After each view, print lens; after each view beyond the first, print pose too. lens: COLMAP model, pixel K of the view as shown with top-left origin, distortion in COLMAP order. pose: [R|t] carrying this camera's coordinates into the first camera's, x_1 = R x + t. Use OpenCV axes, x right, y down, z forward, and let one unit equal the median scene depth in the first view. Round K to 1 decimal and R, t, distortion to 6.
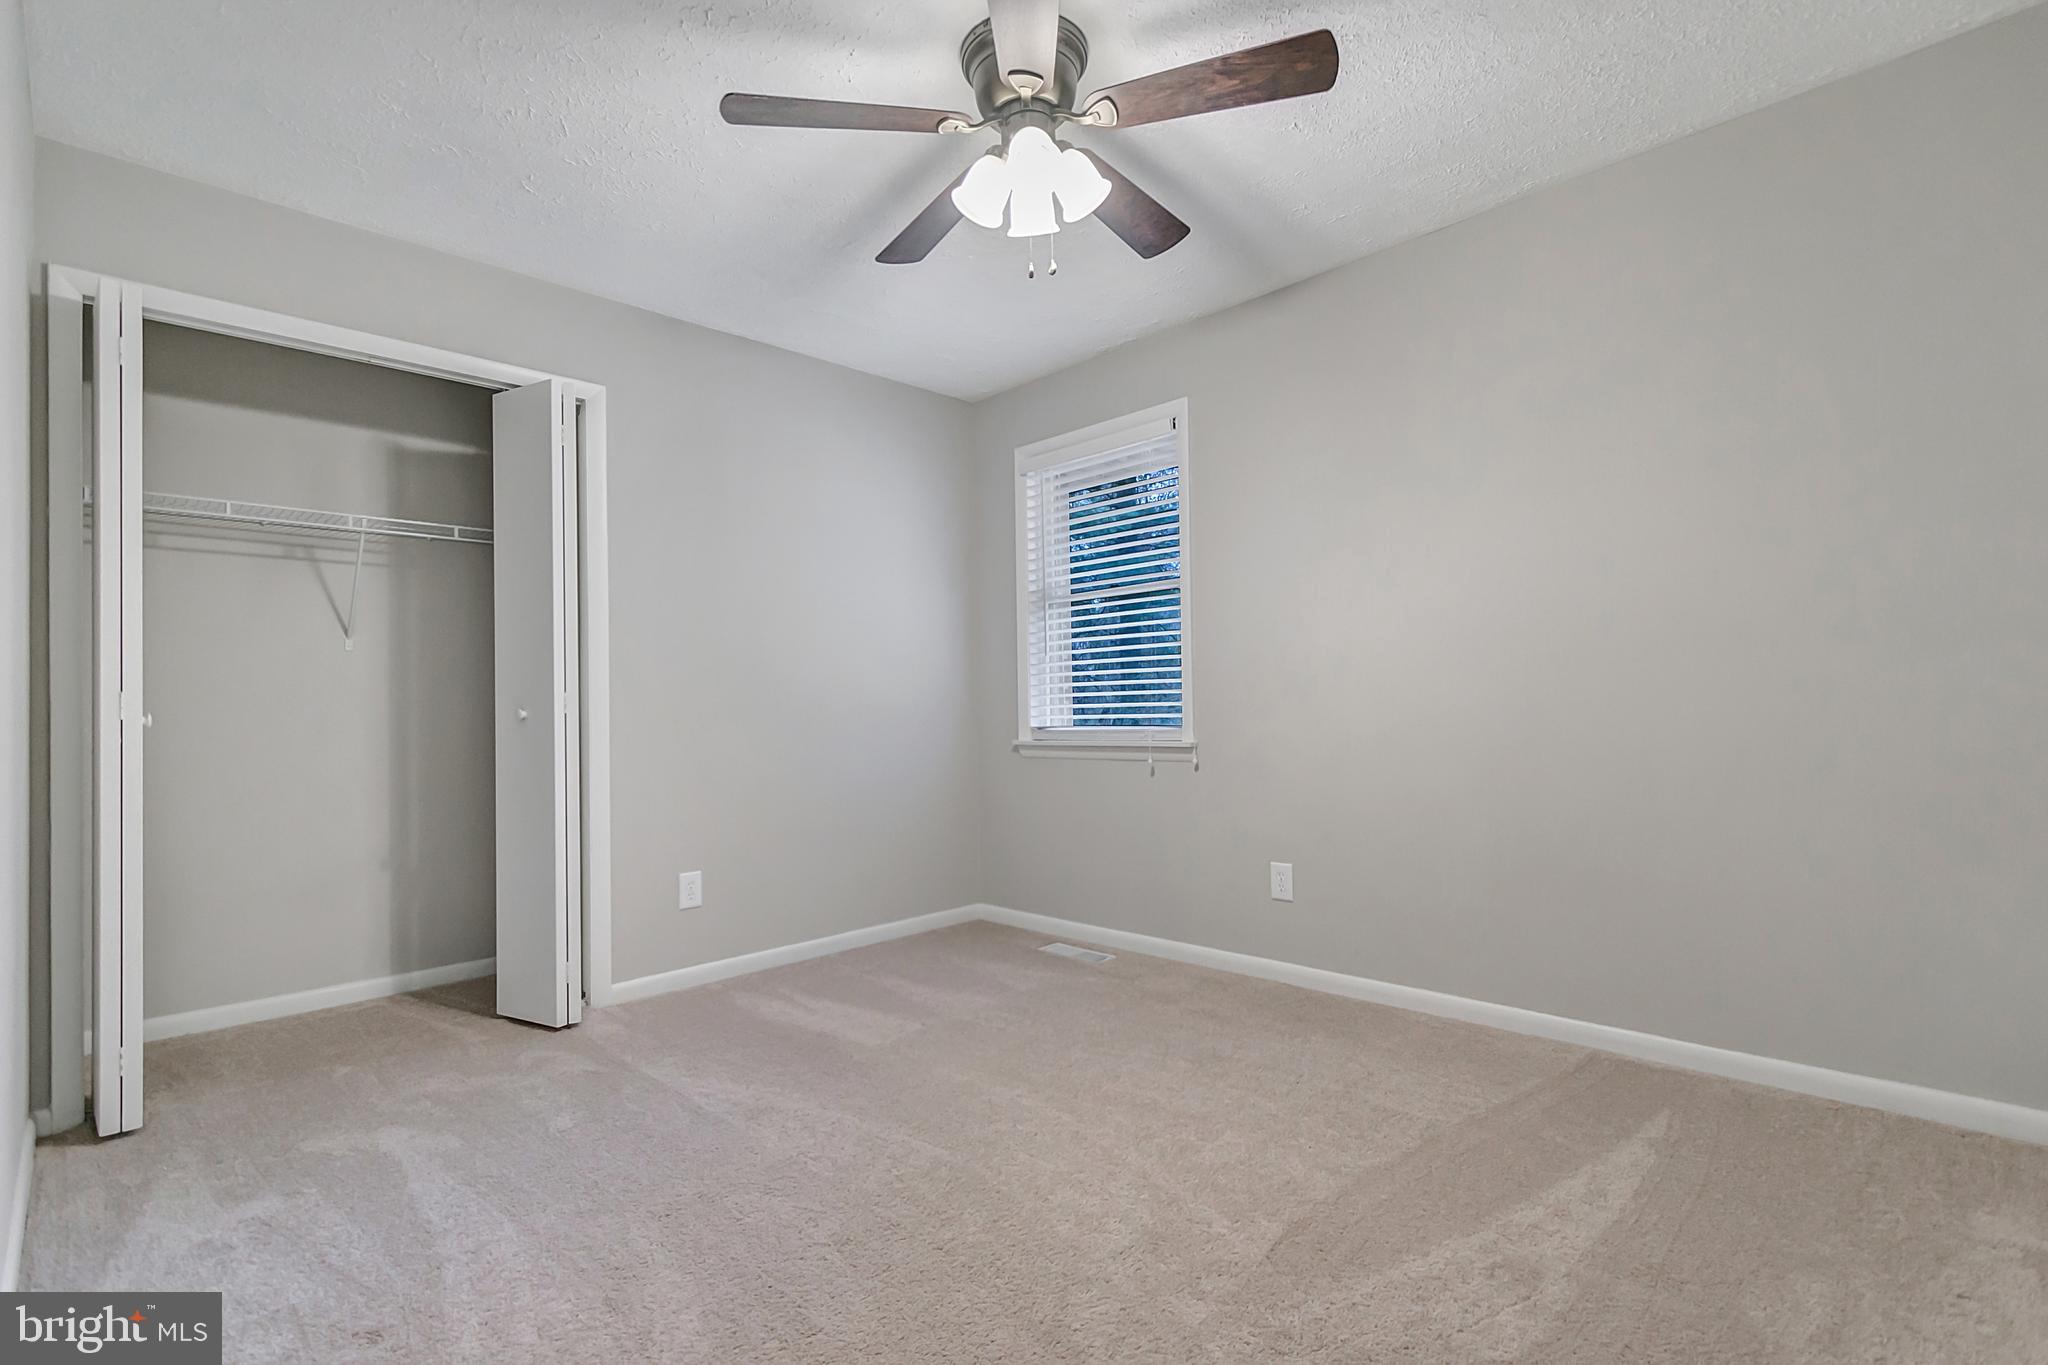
lens RADIAL K [[942.9, 0, 1022.8], [0, 942.9, 684.8], [0, 0, 1]] dist [0.000393, -0.000139]
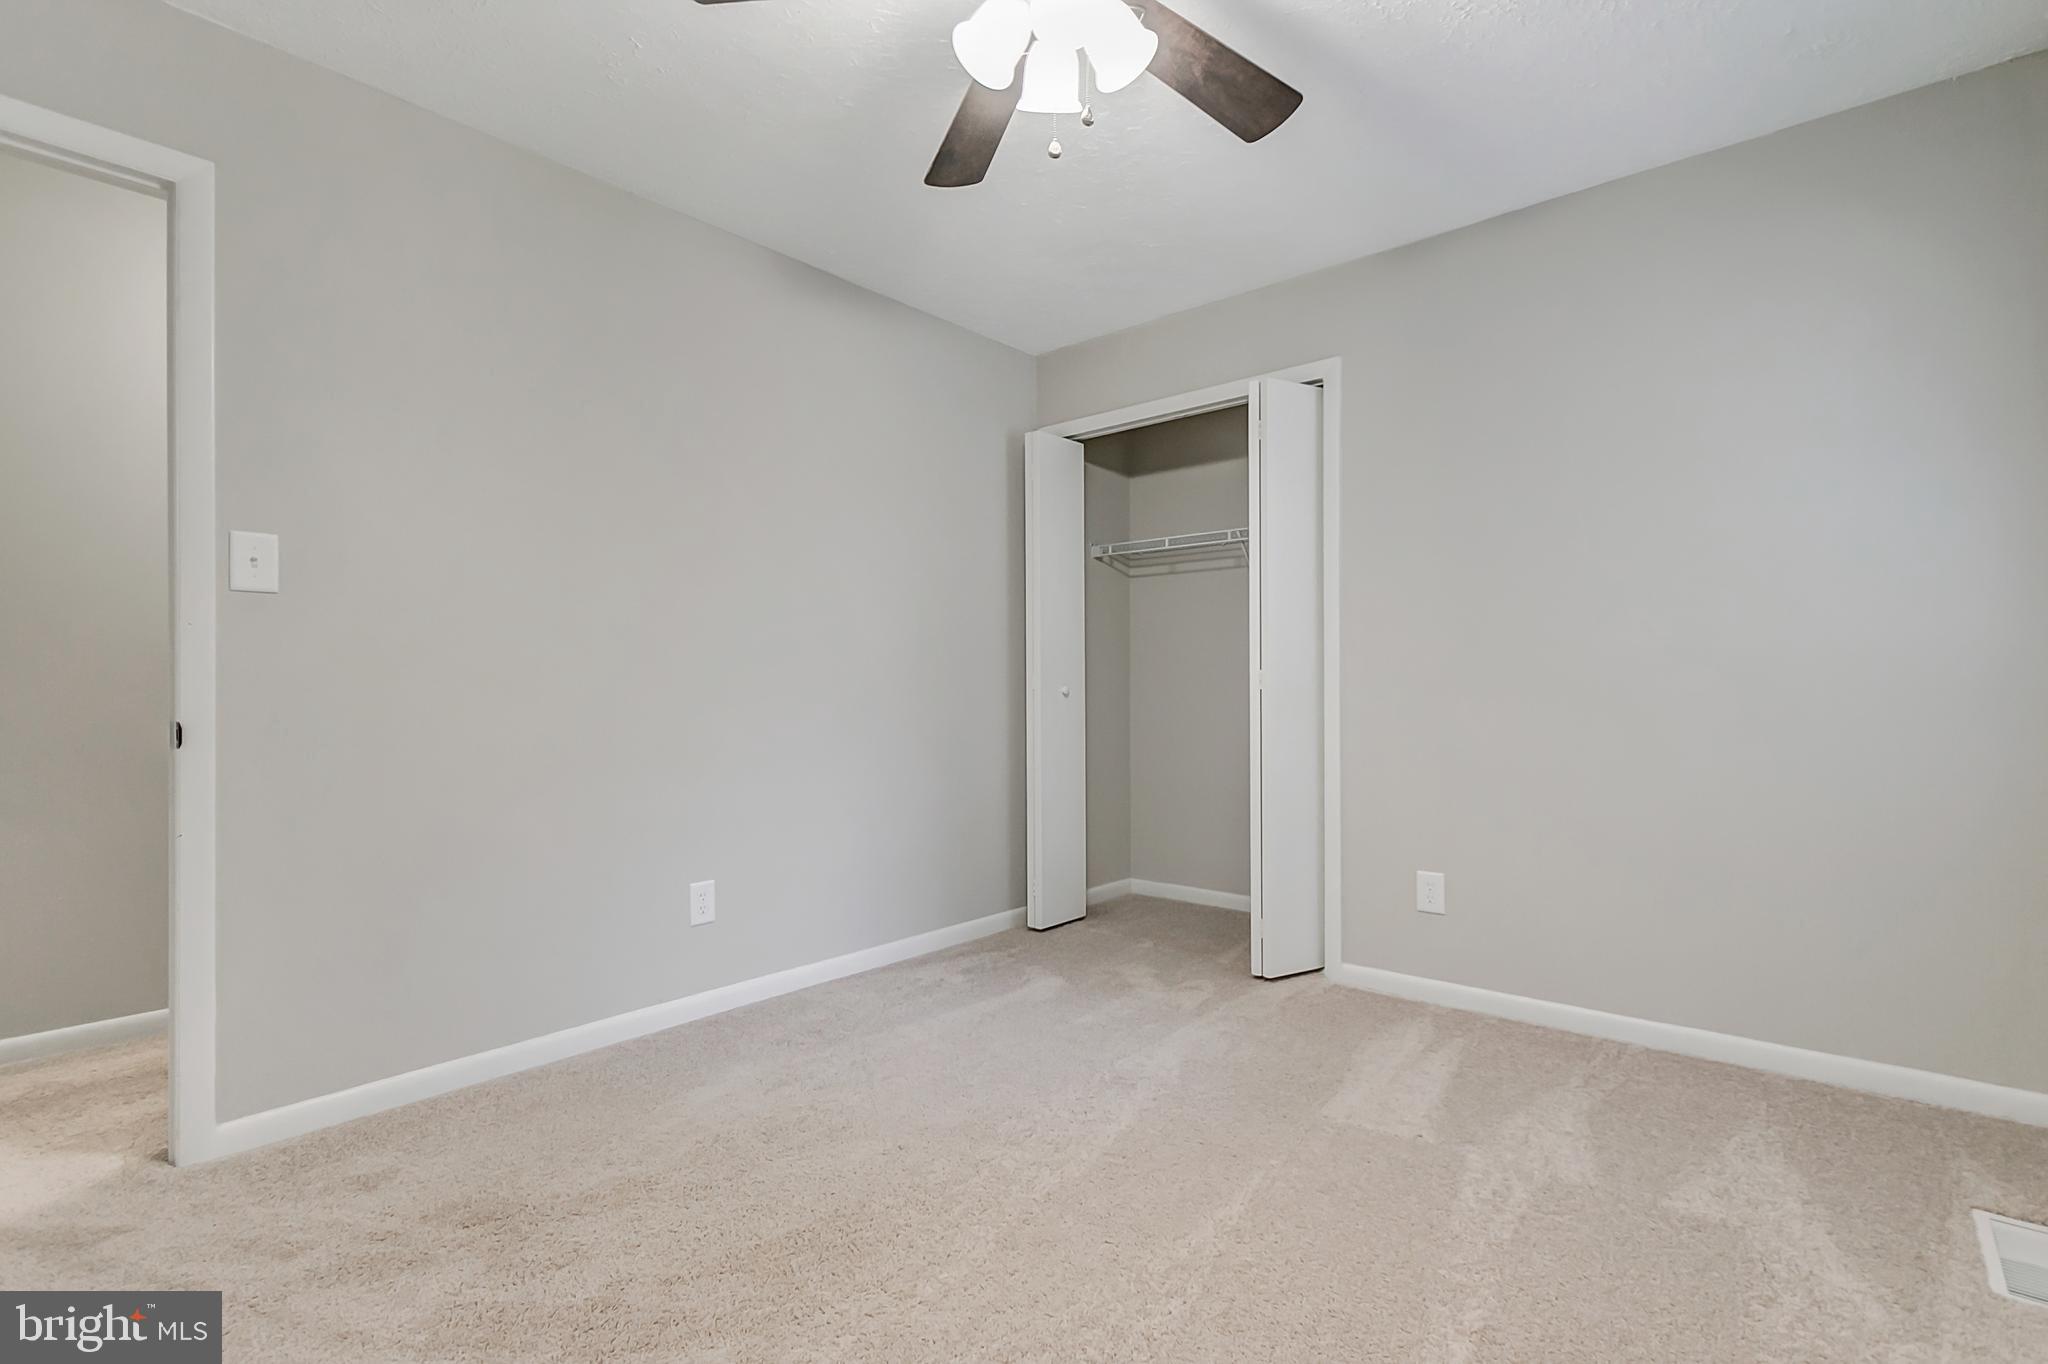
lens RADIAL K [[942.9, 0, 1022.8], [0, 942.9, 684.3], [0, 0, 1]] dist [0.000393, -0.000139]
pose [[0.075099, 0.007488, -0.997148, 0.605355], [0.019724, 0.999765, 0.008993, 0.012521], [0.996981, -0.020343, 0.074934, 0.697515]]
